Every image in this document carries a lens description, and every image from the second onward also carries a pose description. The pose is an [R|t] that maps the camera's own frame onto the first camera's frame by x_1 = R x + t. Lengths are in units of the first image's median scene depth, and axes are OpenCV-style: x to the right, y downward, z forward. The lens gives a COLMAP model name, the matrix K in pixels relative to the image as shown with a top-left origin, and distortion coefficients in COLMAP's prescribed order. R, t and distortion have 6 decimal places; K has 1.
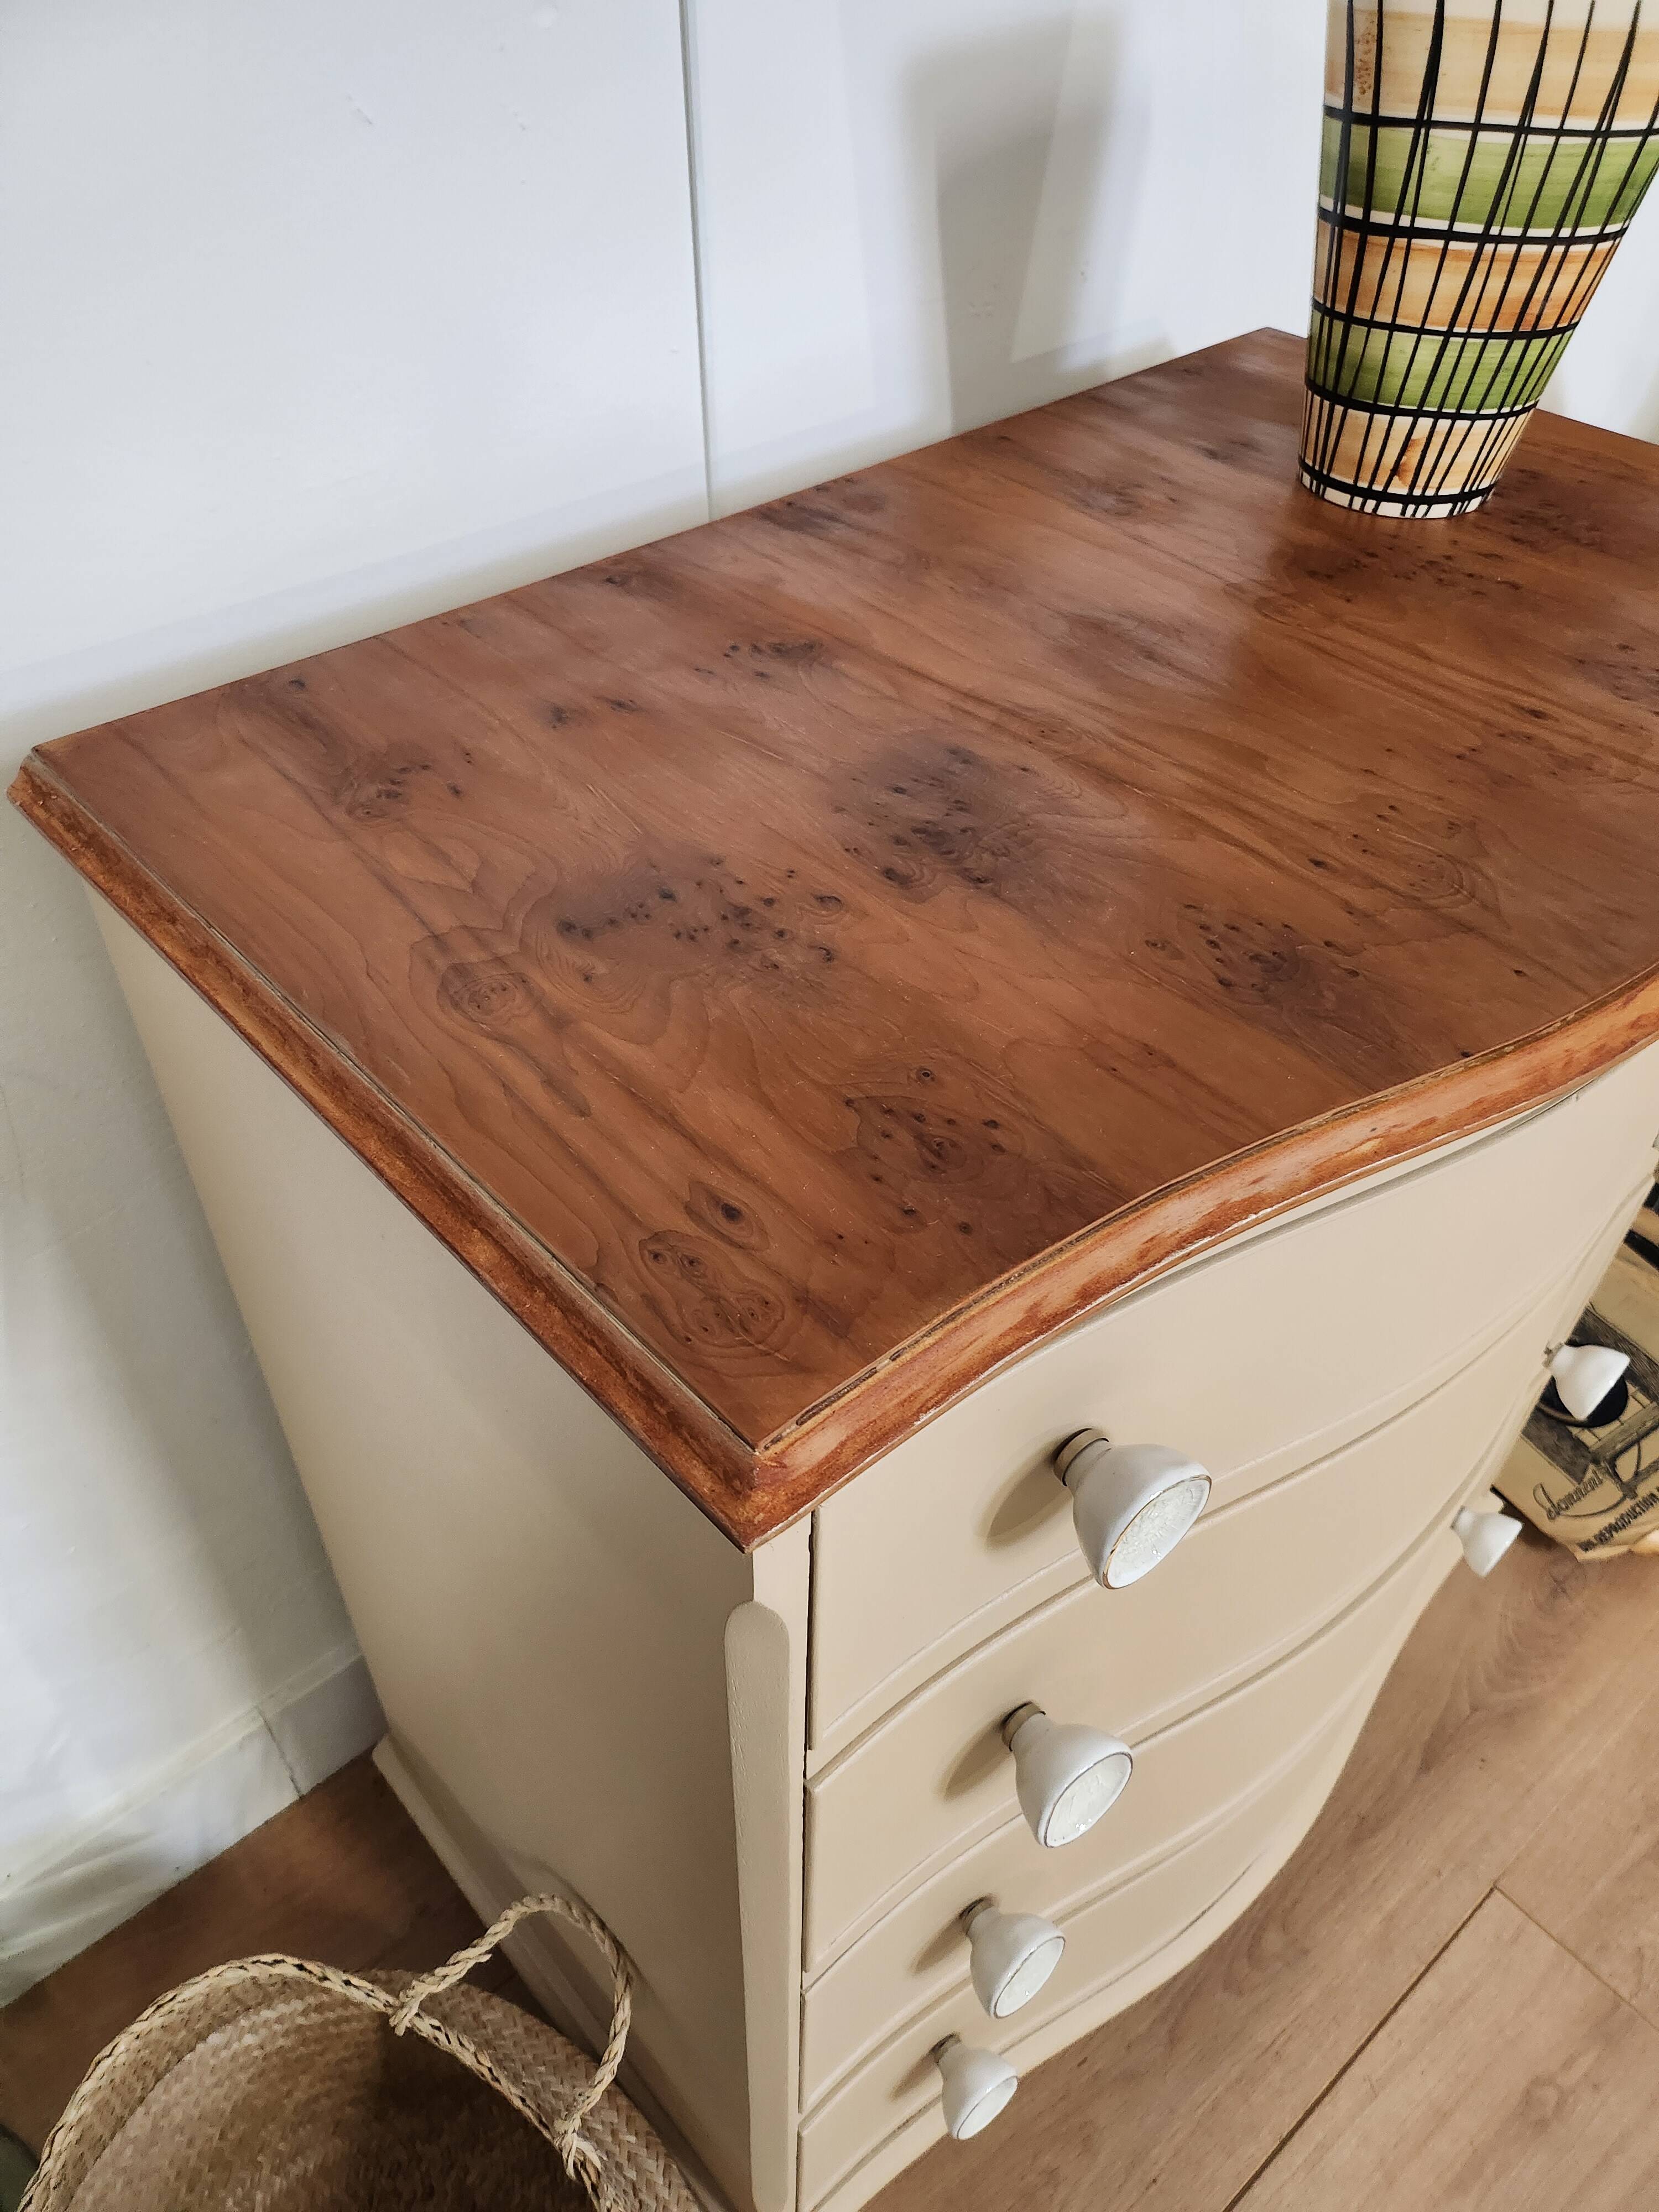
lens RADIAL K [[1573.0, 0, 802.3], [0, 1573.0, 1119.6], [0, 0, 1]] dist [0.055801, -0.074934]
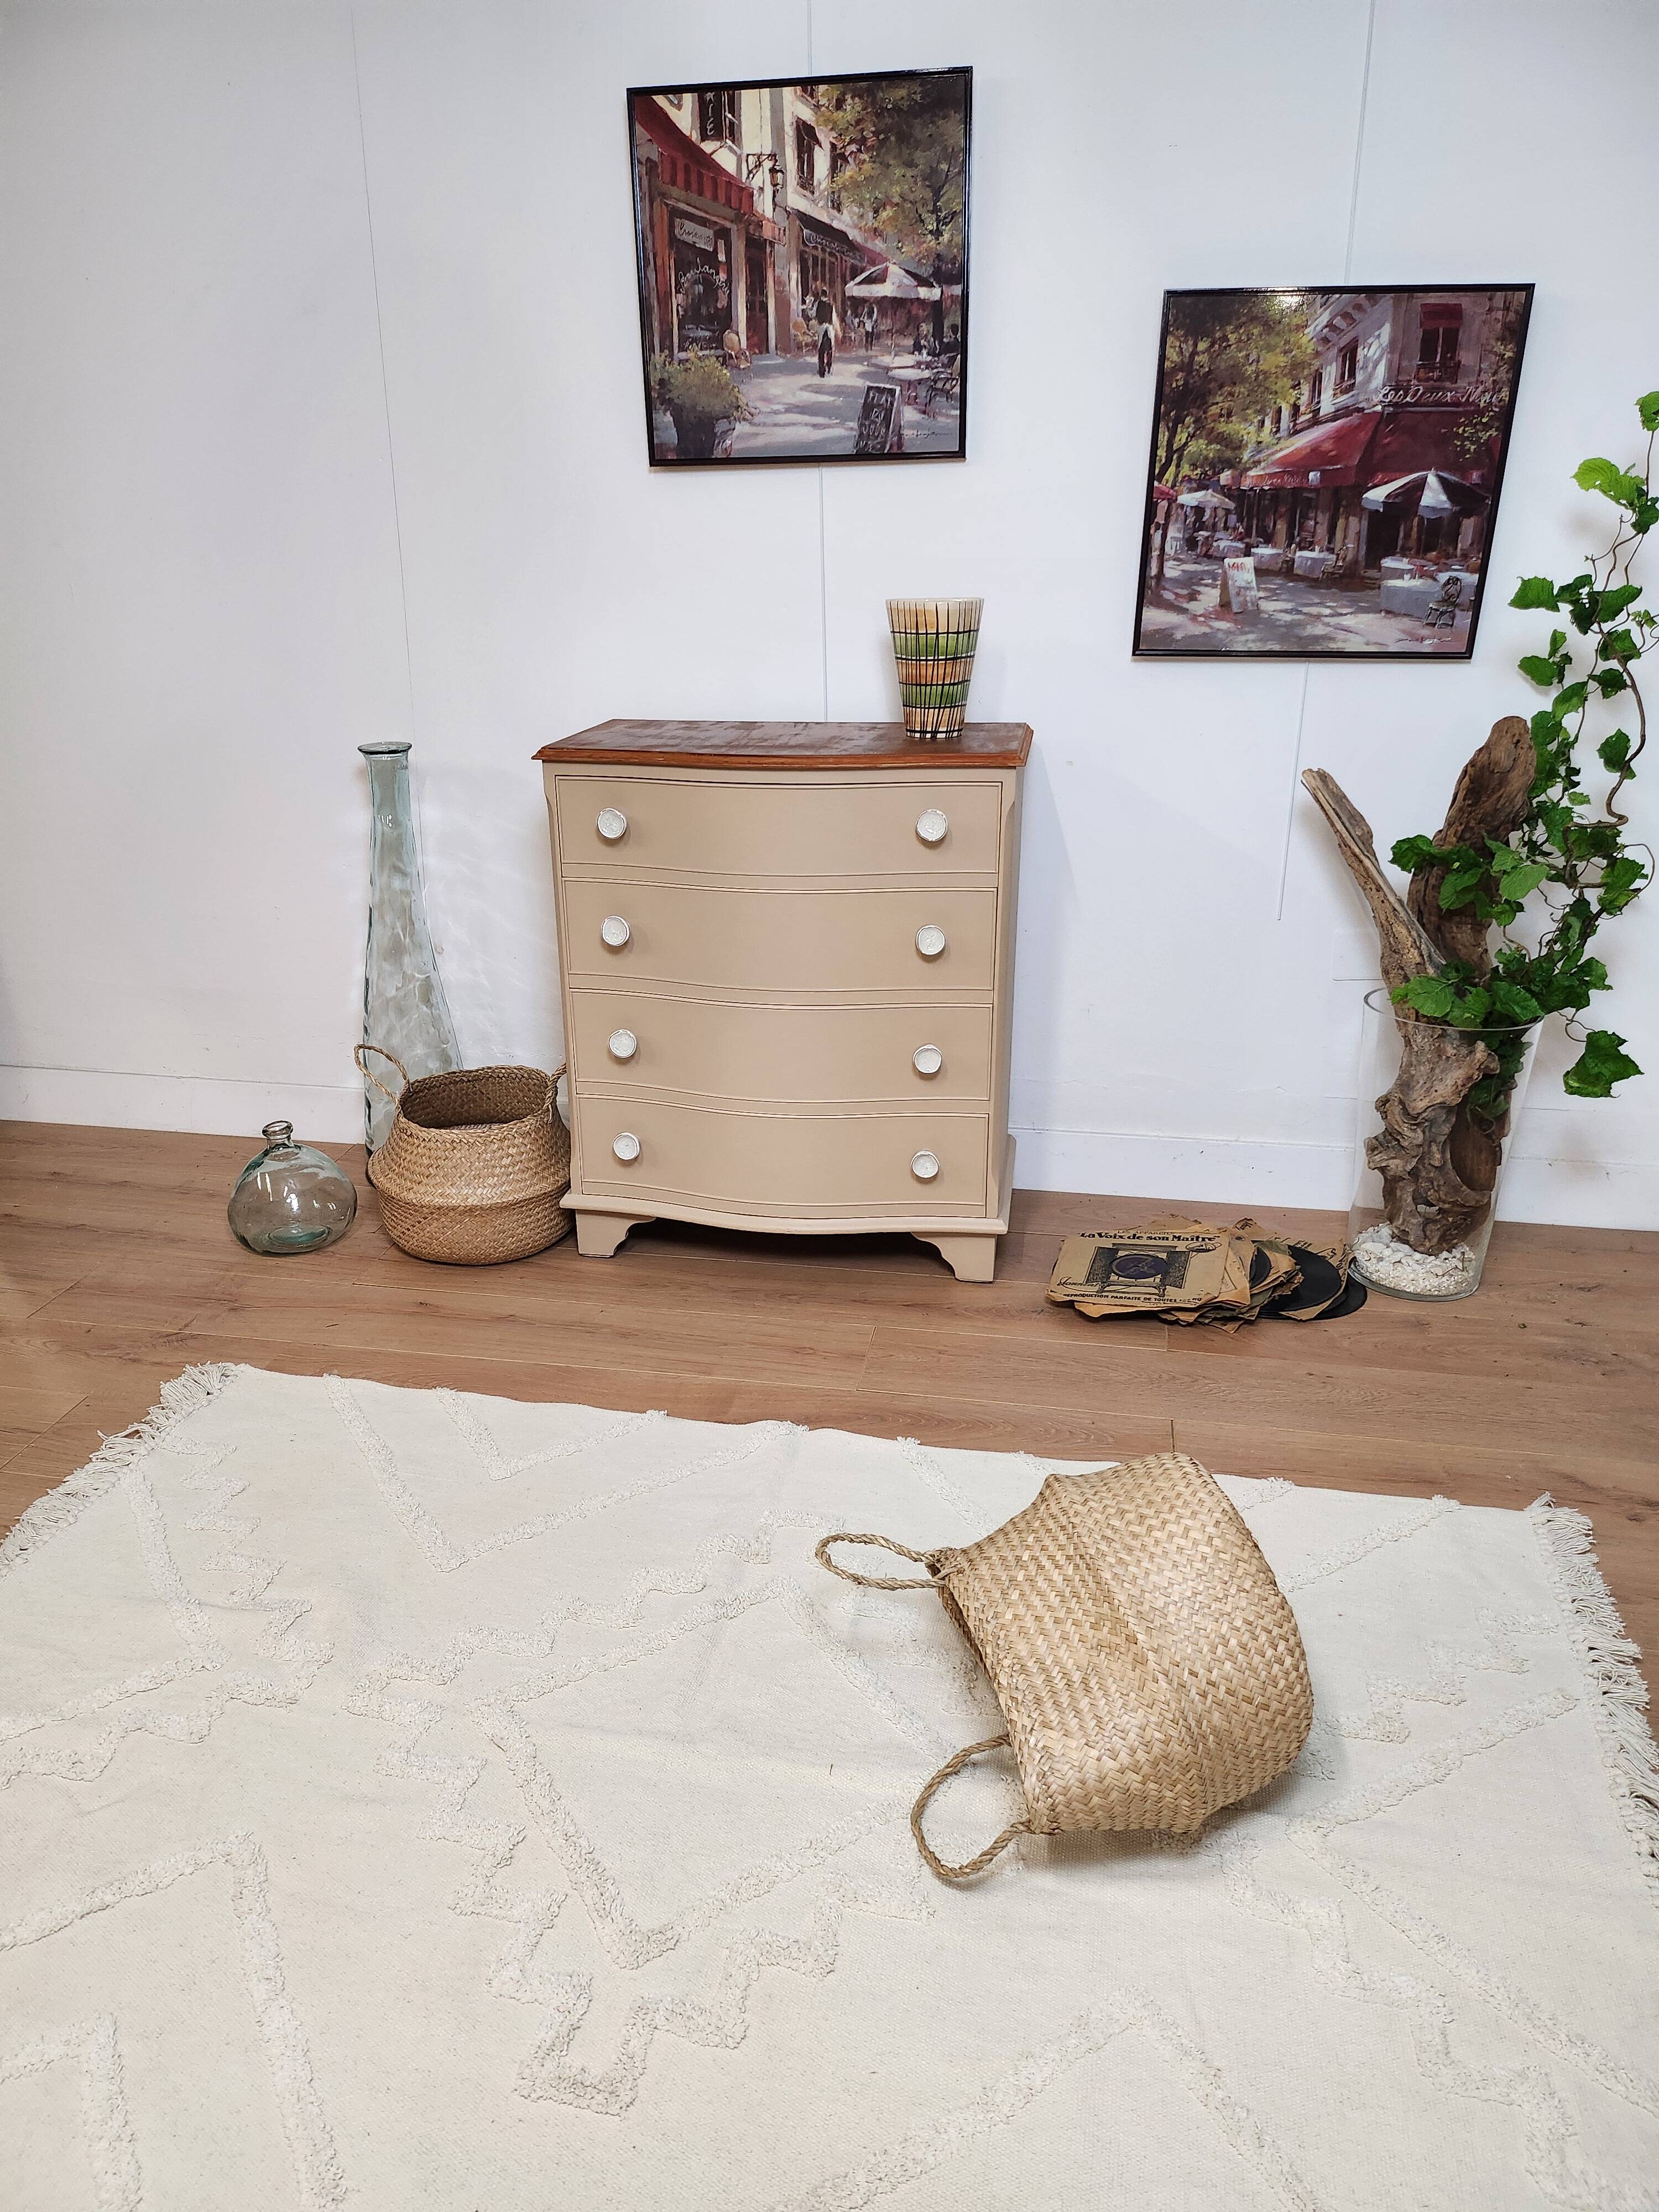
lens RADIAL K [[1532.5, 0, 807.1], [0, 1532.5, 1127.0], [0, 0, 1]] dist [0.113114, -0.141021]
pose [[0.628144, 0.260615, -0.733154, 3.235417], [-0.522738, 0.839277, -0.149527, 1.064824], [0.576351, 0.477172, 0.663420, -1.076644]]
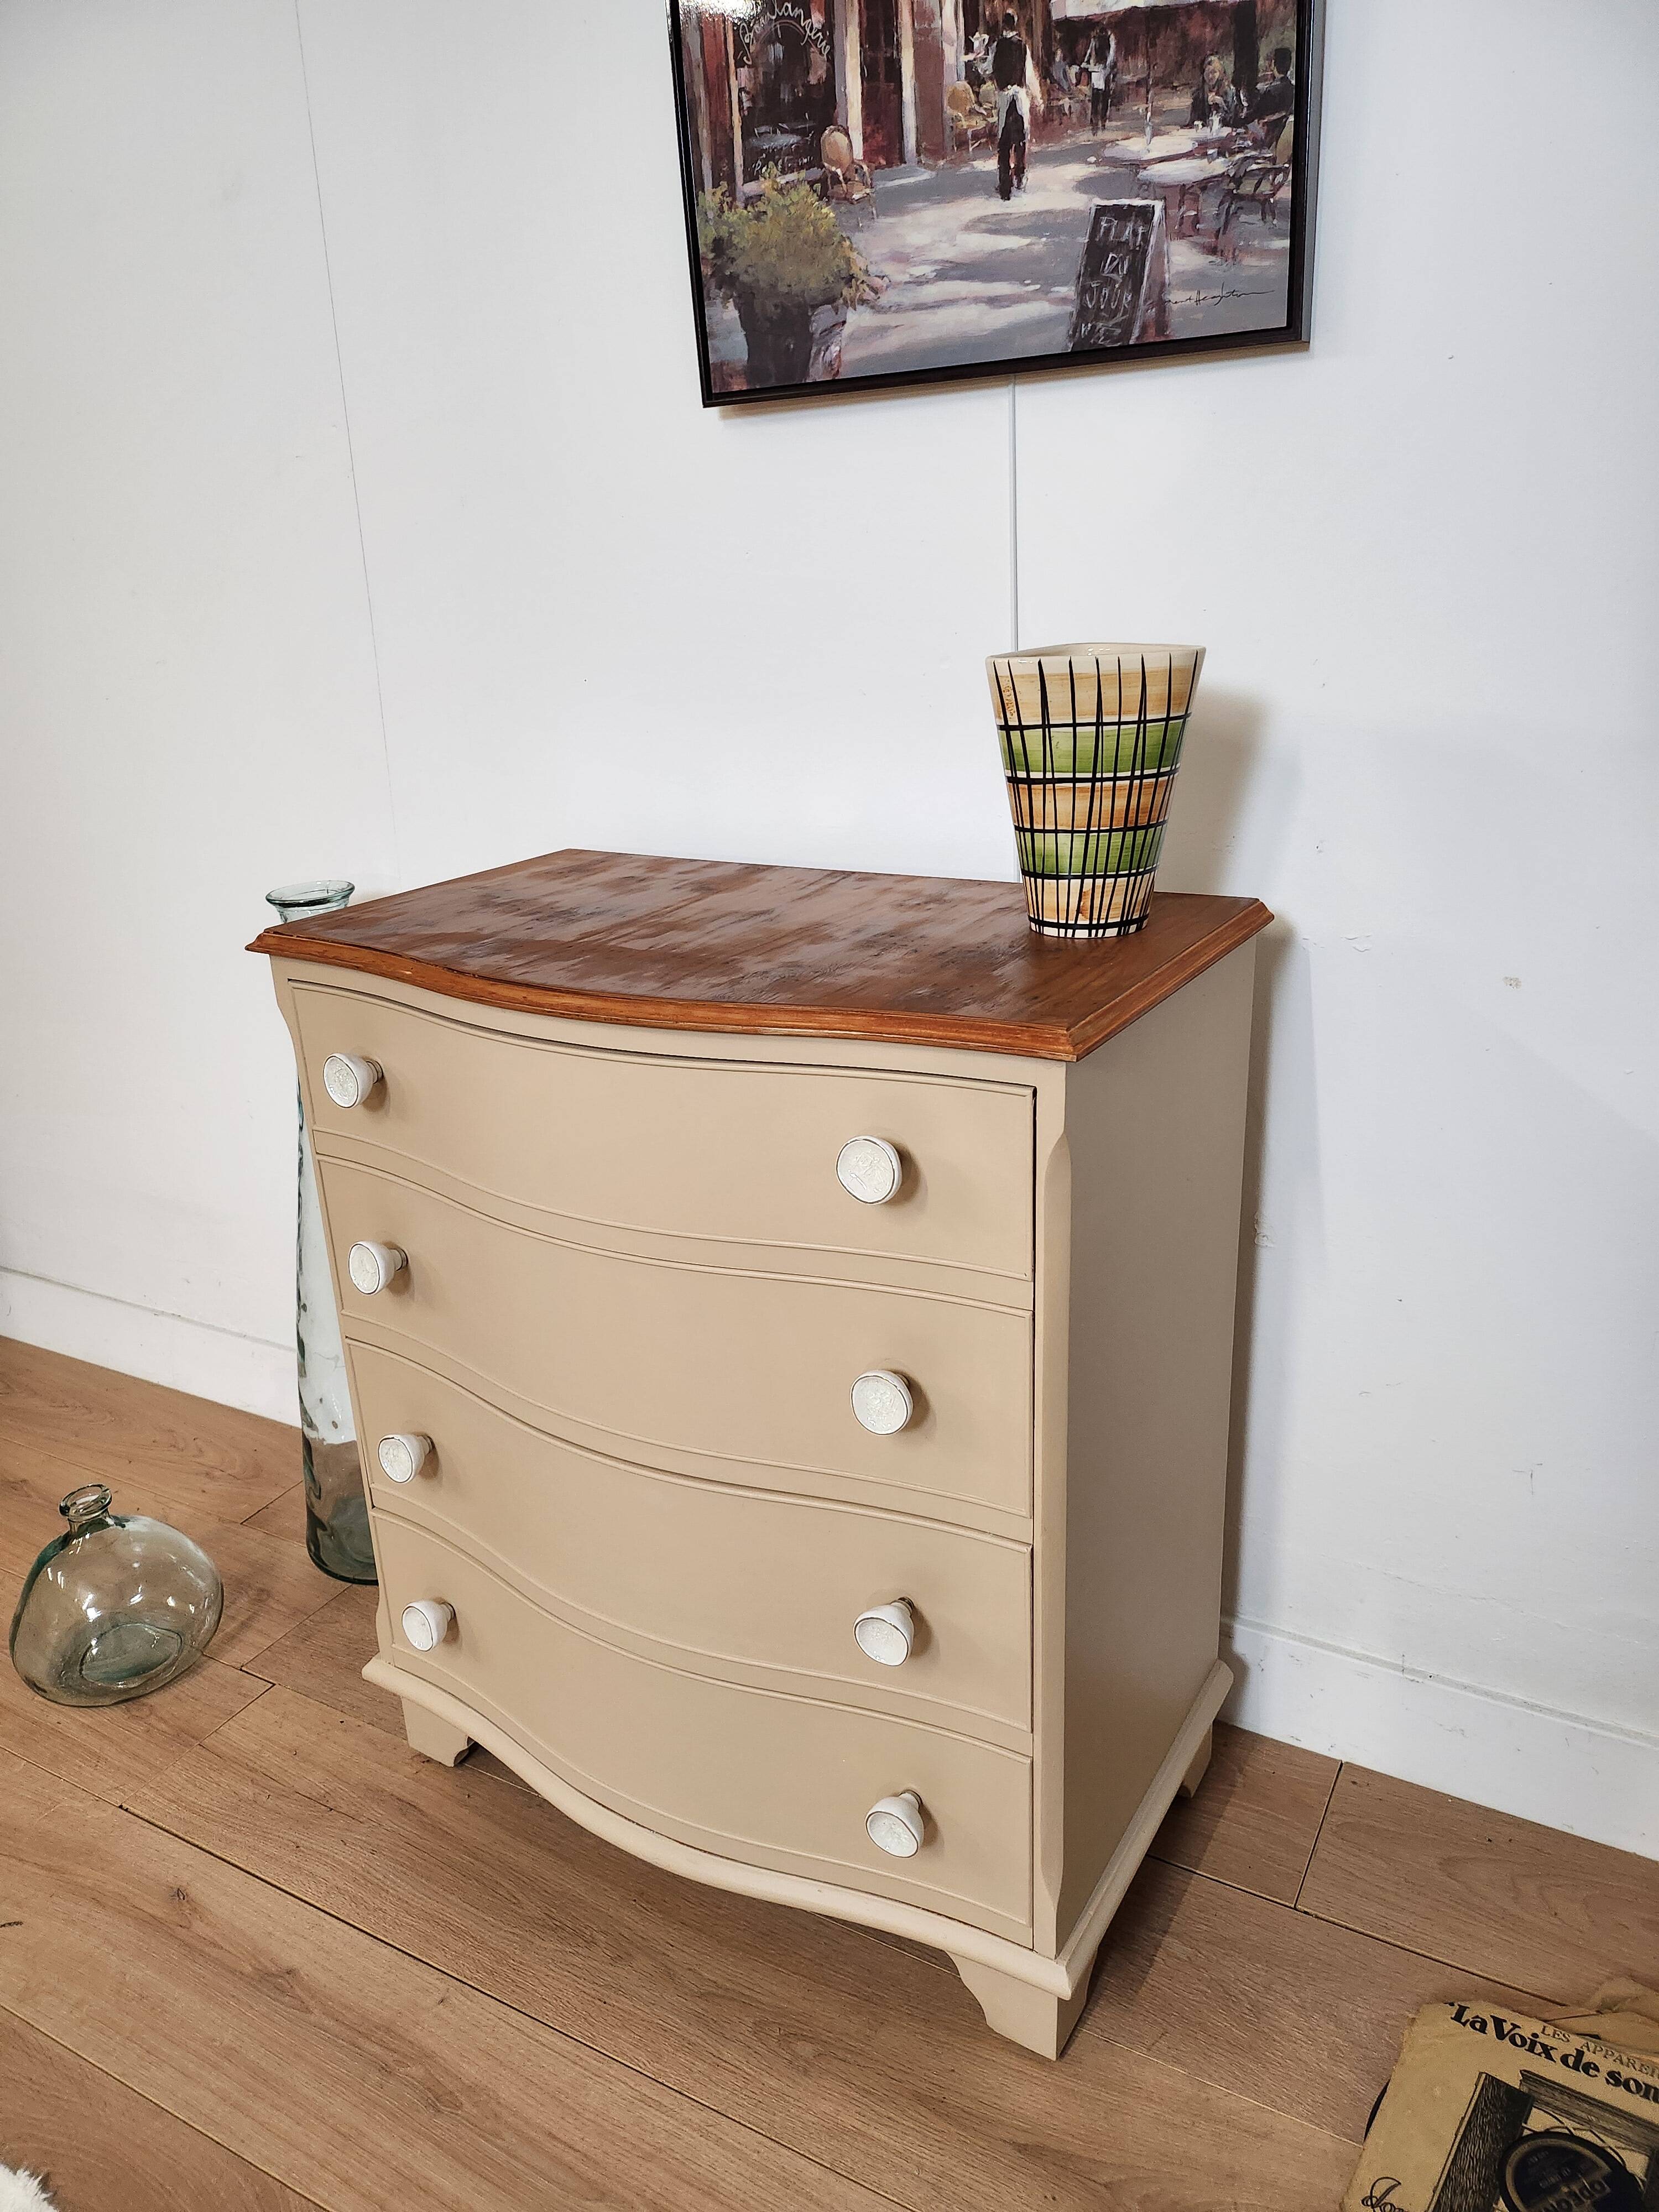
lens RADIAL K [[1559.5, 0, 819.5], [0, 1559.5, 1114.9], [0, 0, 1]] dist [0.064499, -0.075354]
pose [[0.344705, 0.292696, -0.891912, 1.907703], [-0.610248, 0.791847, 0.024011, -0.109534], [0.713286, 0.536011, 0.451571, 0.179496]]
